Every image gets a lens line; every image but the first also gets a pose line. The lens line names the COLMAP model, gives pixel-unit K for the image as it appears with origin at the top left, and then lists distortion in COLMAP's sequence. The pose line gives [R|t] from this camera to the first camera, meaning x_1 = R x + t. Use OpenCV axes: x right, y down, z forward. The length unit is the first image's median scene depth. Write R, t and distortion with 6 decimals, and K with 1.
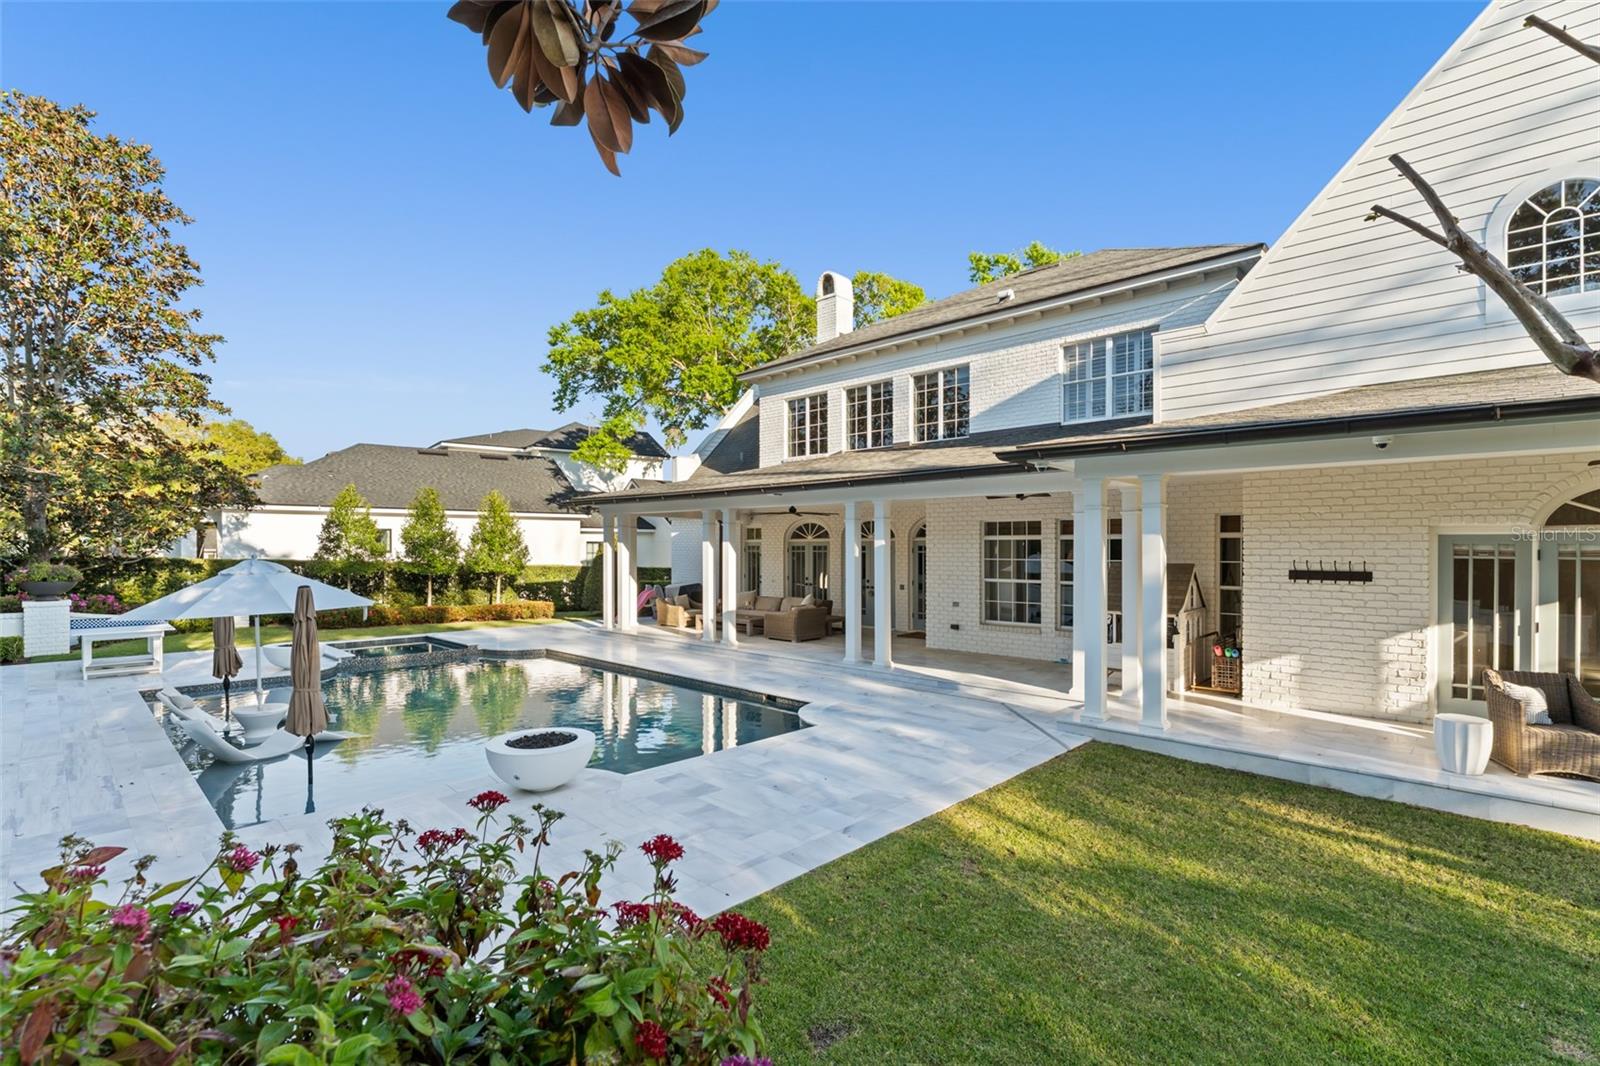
lens RADIAL K [[734.3, 0, 800.6], [0, 734.3, 533.9], [0, 0, 1]] dist [0.000778, 0.000118]
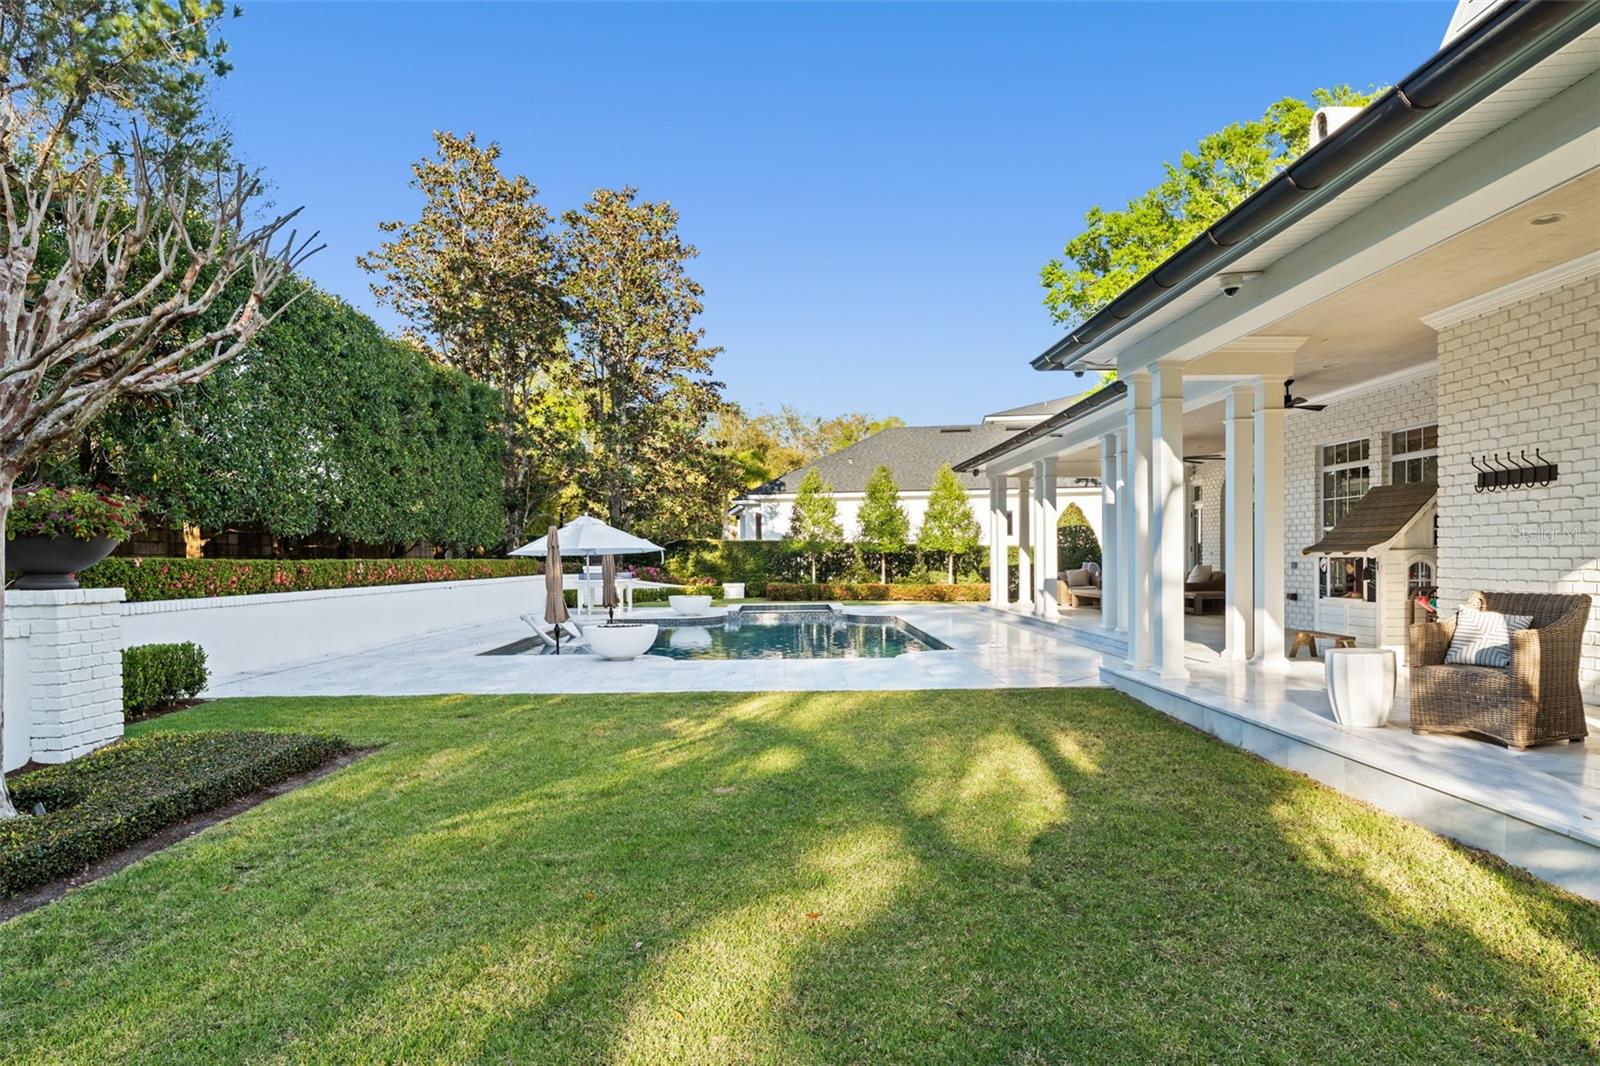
lens RADIAL K [[997.5, 0, 796.3], [0, 997.5, 545.2], [0, 0, 1]] dist [-0.000612, -0.000450]
pose [[0.703438, -0.018688, -0.710511, 0.403345], [0.026874, 0.999639, 0.000314, 0.044710], [0.710248, -0.019315, 0.703686, -0.022487]]
